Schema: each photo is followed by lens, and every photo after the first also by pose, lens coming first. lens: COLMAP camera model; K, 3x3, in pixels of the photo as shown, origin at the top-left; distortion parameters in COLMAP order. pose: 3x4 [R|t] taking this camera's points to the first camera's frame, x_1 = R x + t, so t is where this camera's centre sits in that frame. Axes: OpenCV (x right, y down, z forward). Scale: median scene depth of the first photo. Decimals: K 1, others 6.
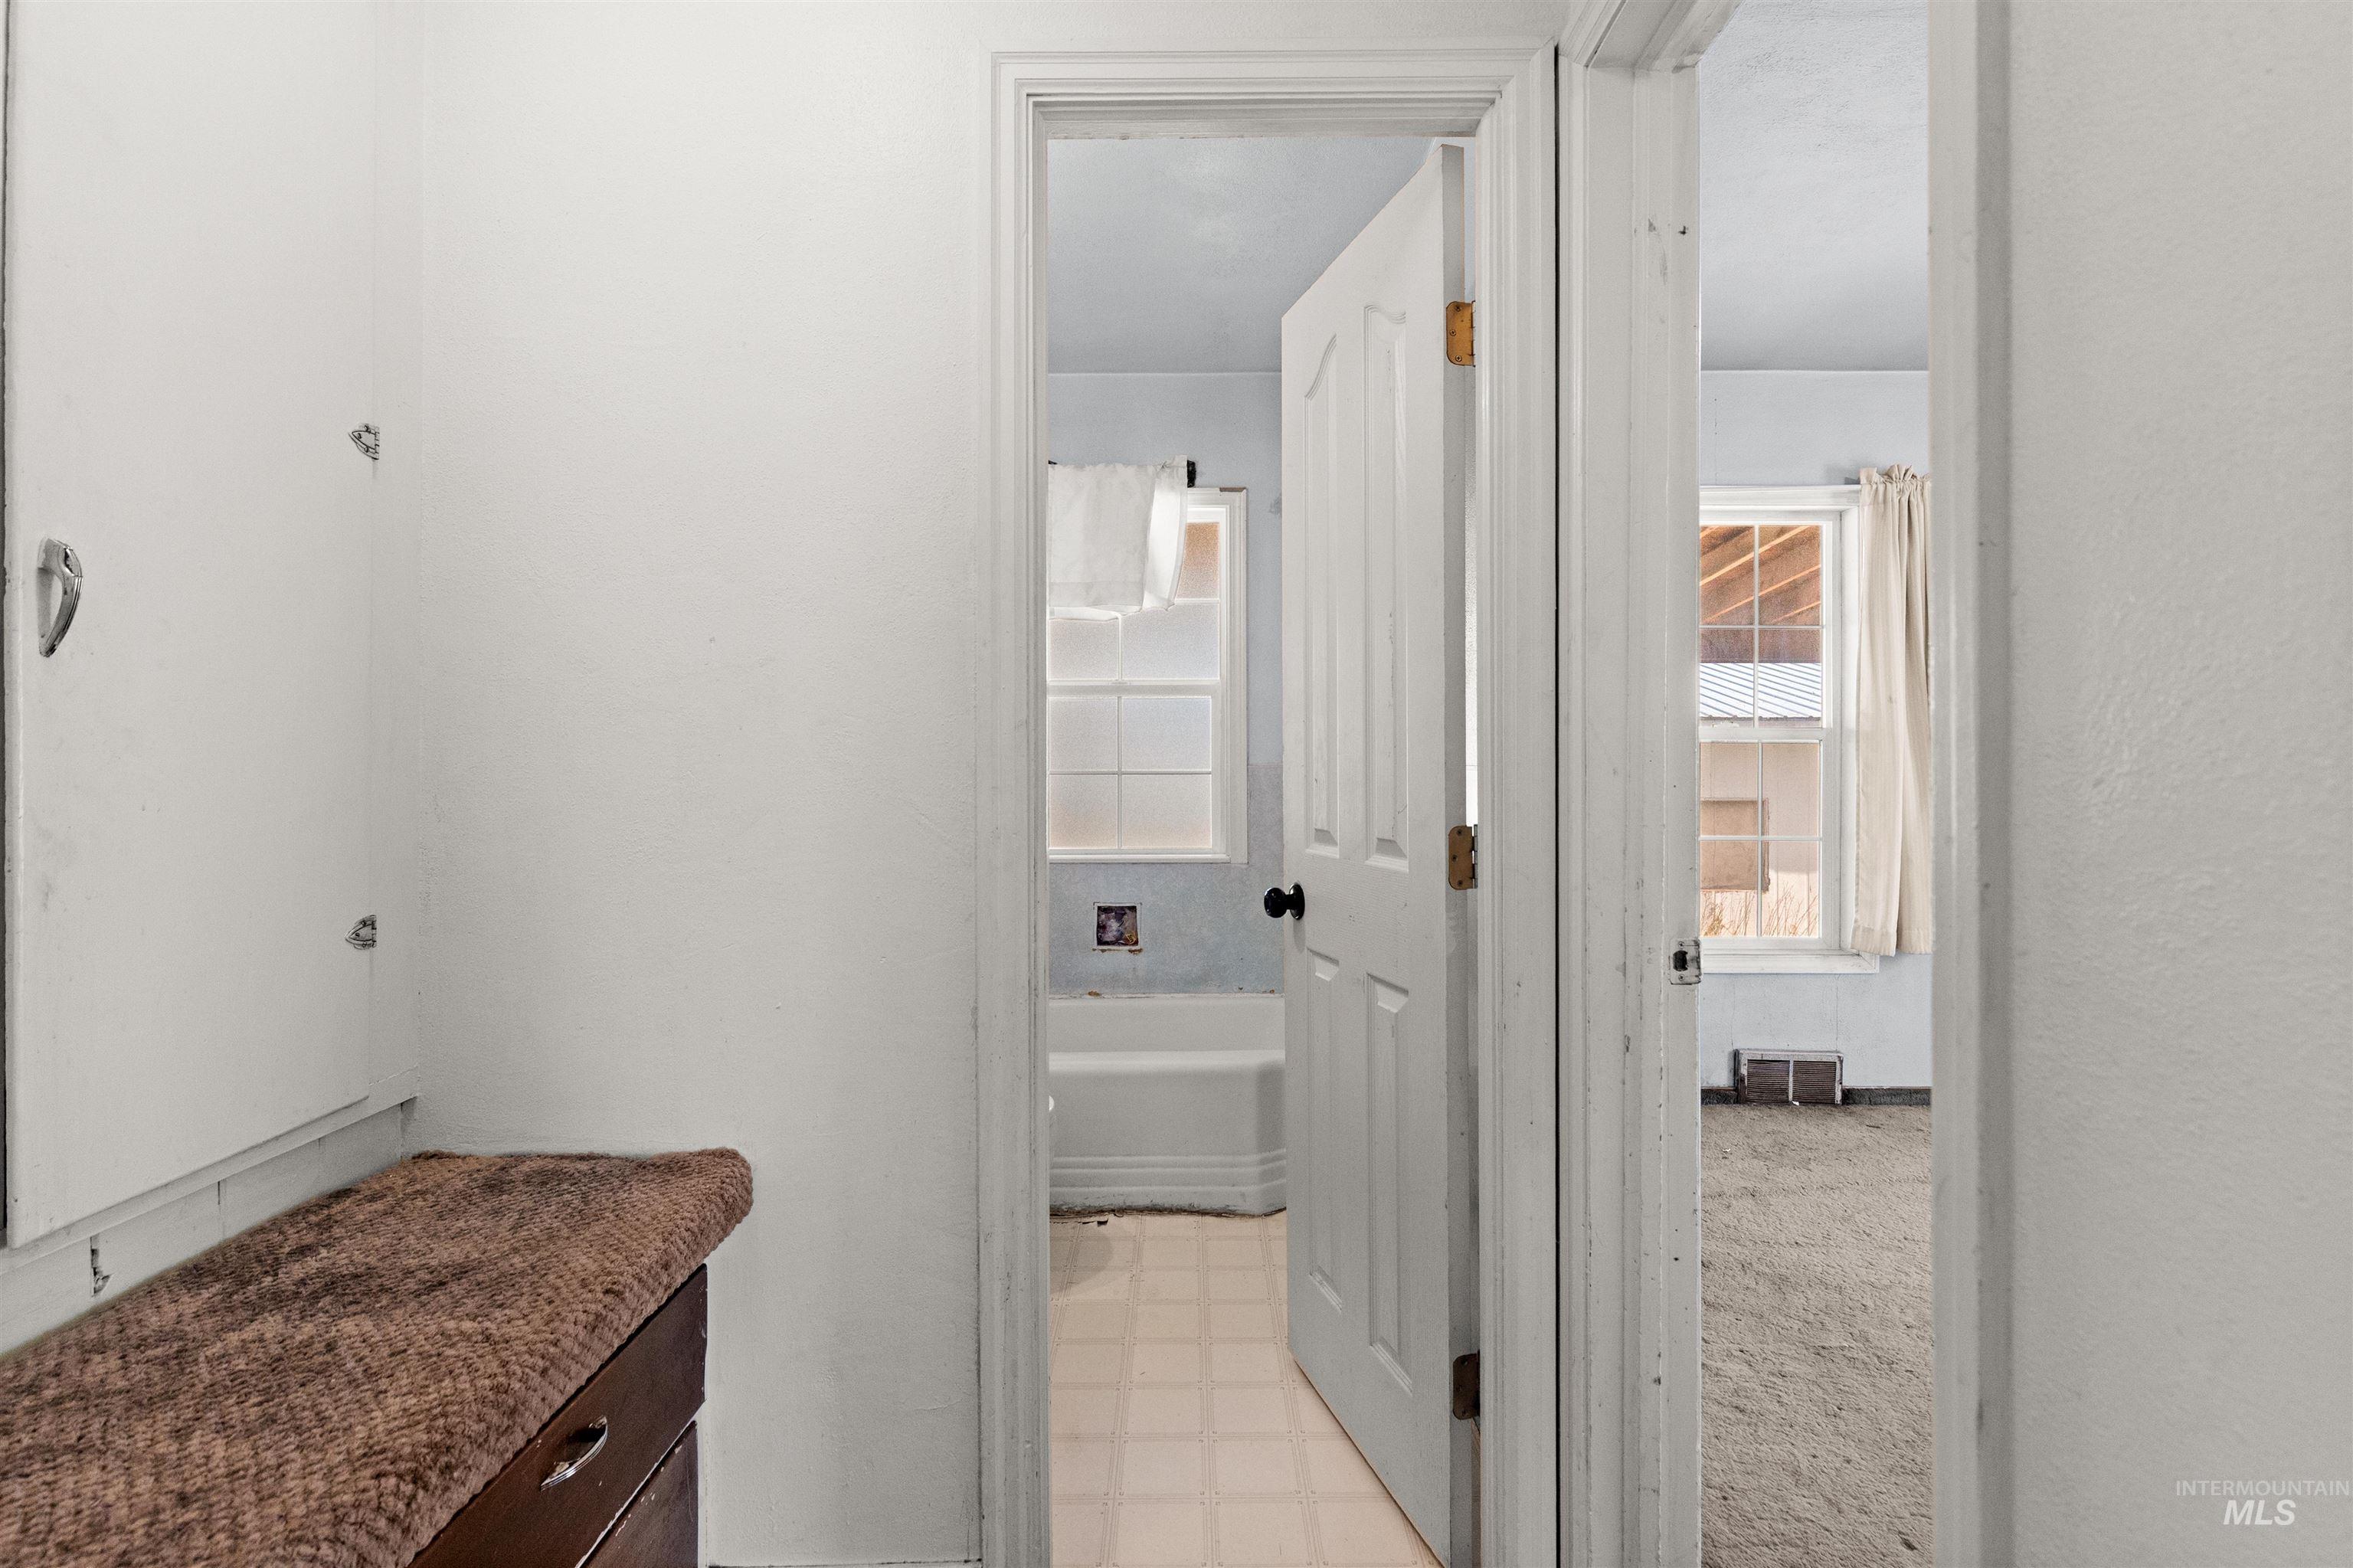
lens RADIAL K [[1064.2, 0, 1183.2], [0, 1064.2, 767.0], [0, 0, 1]] dist [0.000214, -0.001528]
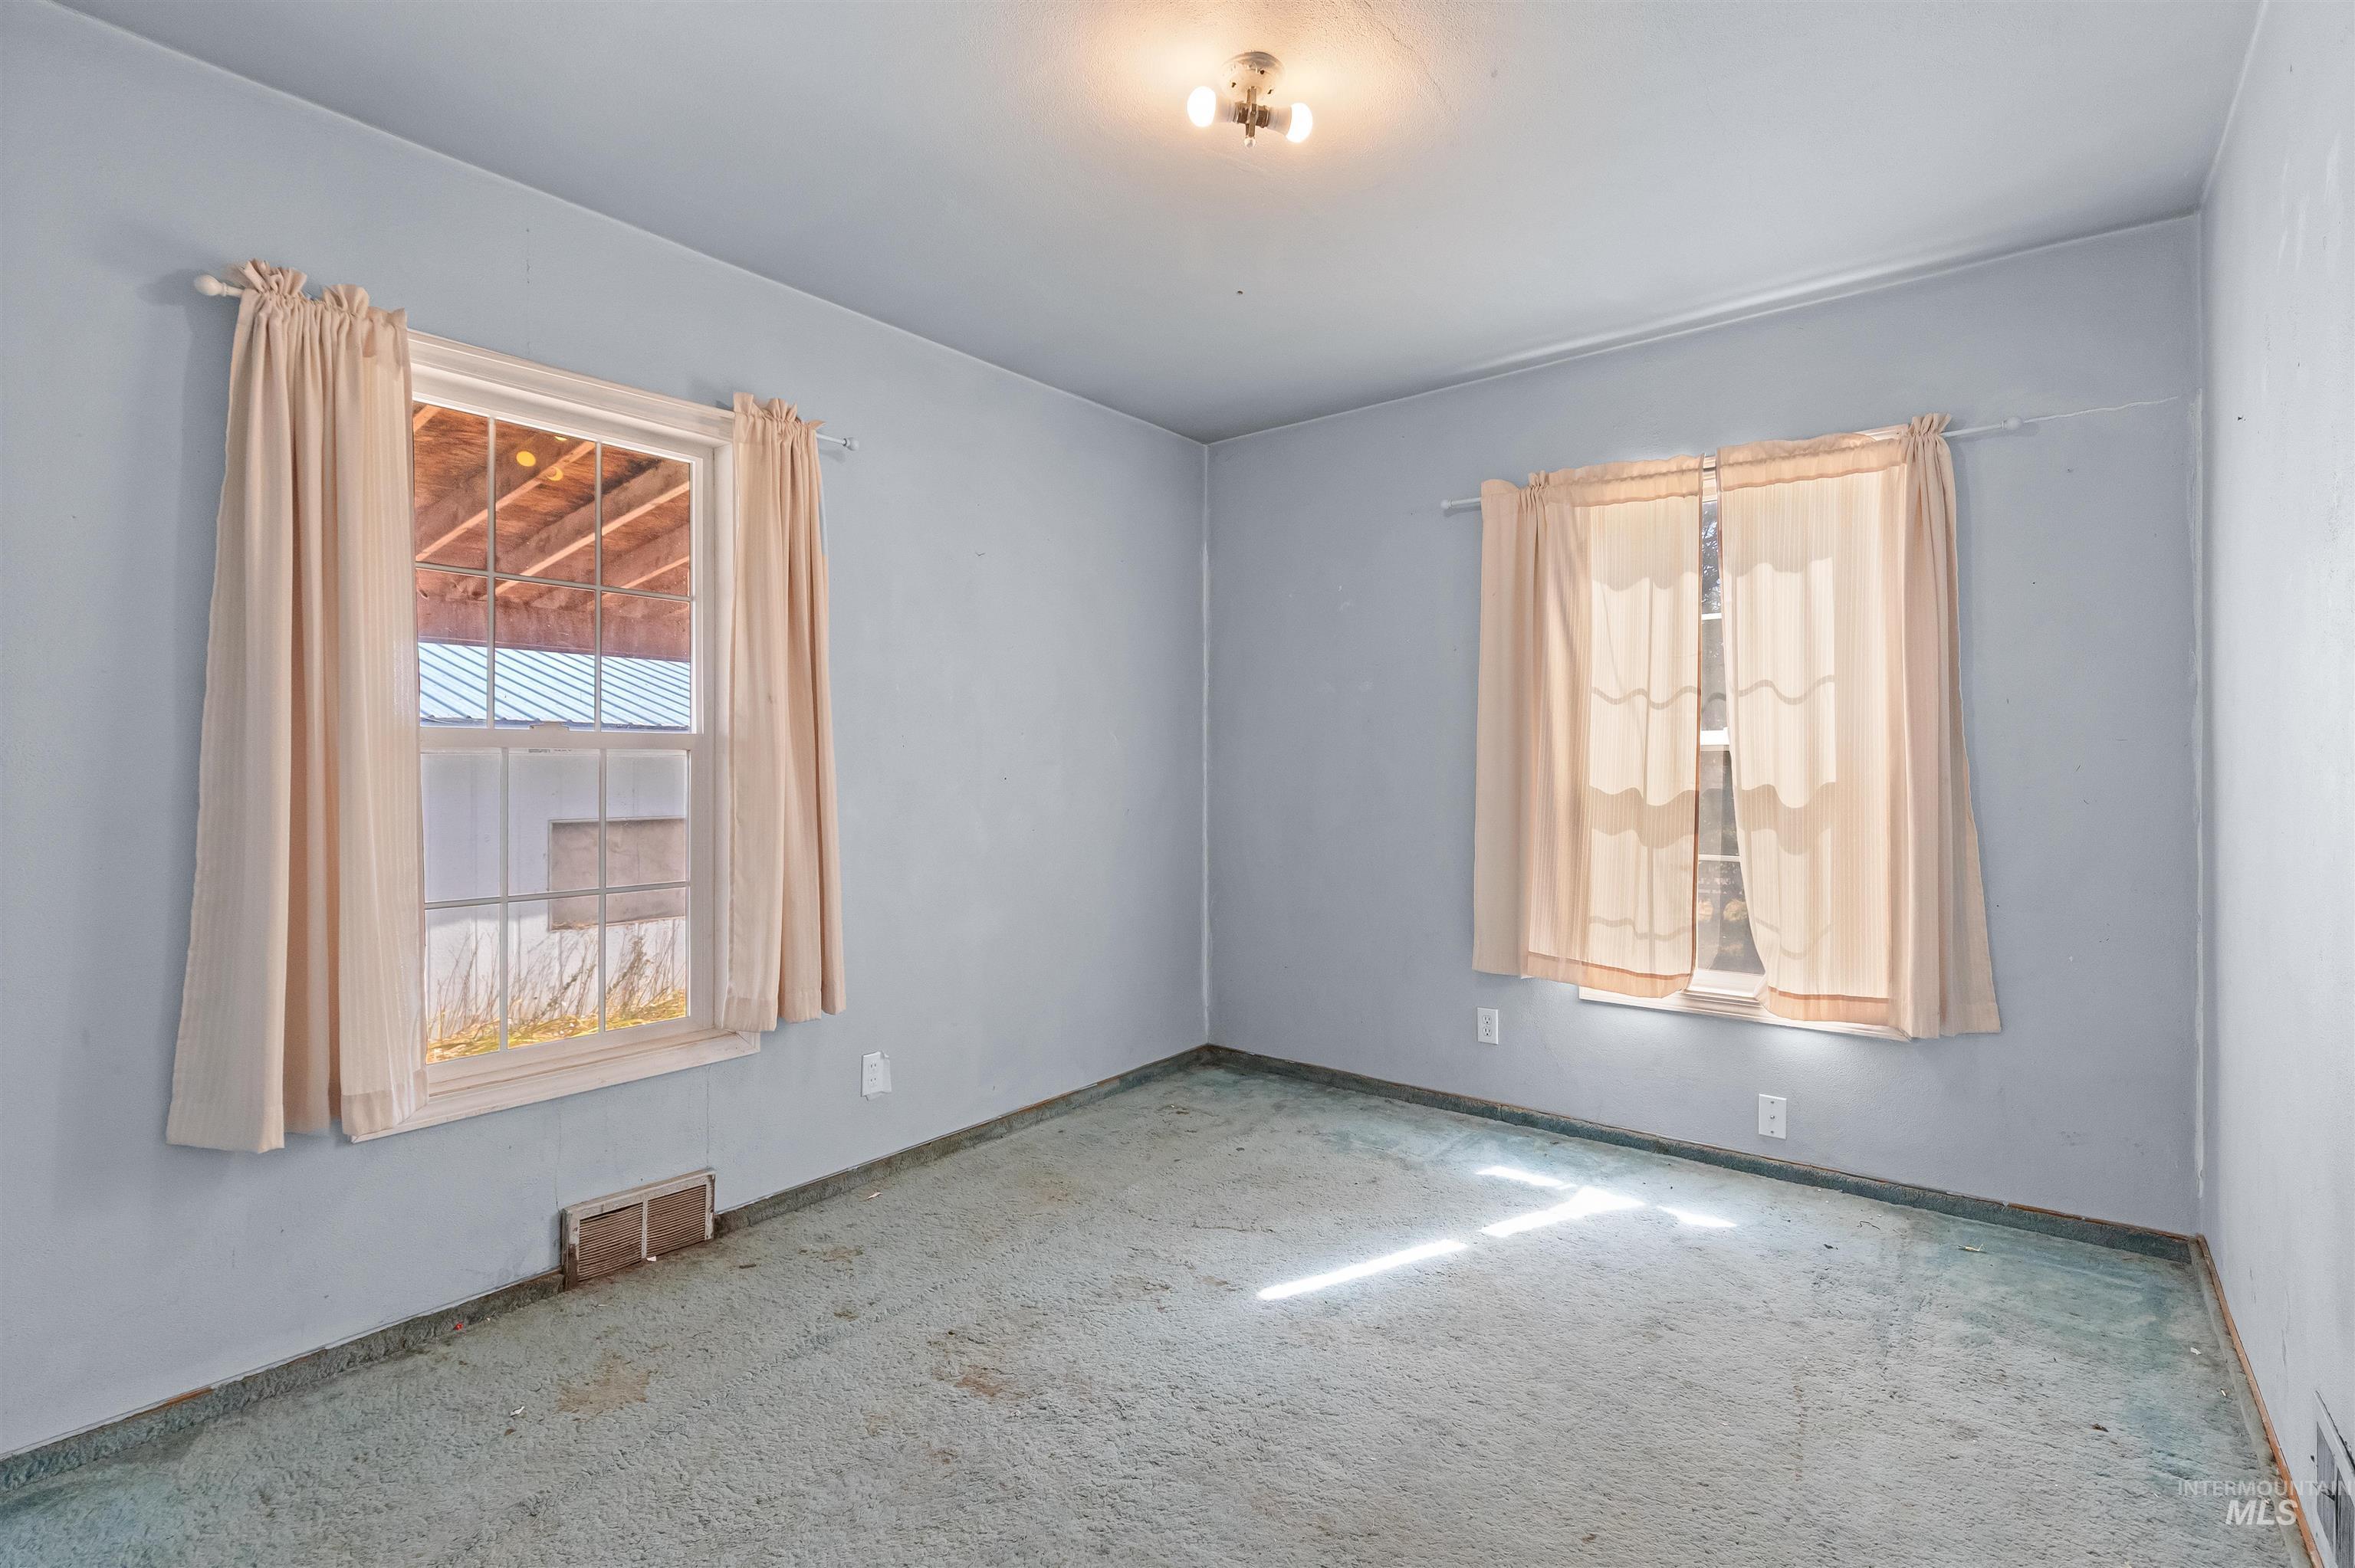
lens RADIAL K [[1064.9, 0, 1184.2], [0, 1064.9, 767.0], [0, 0, 1]] dist [0.000214, -0.001528]
pose [[0.608463, 0.007627, 0.793546, 0.228583], [0.006154, 0.999878, -0.014329, -0.000507], [-0.793559, 0.013602, 0.608342, 0.284424]]
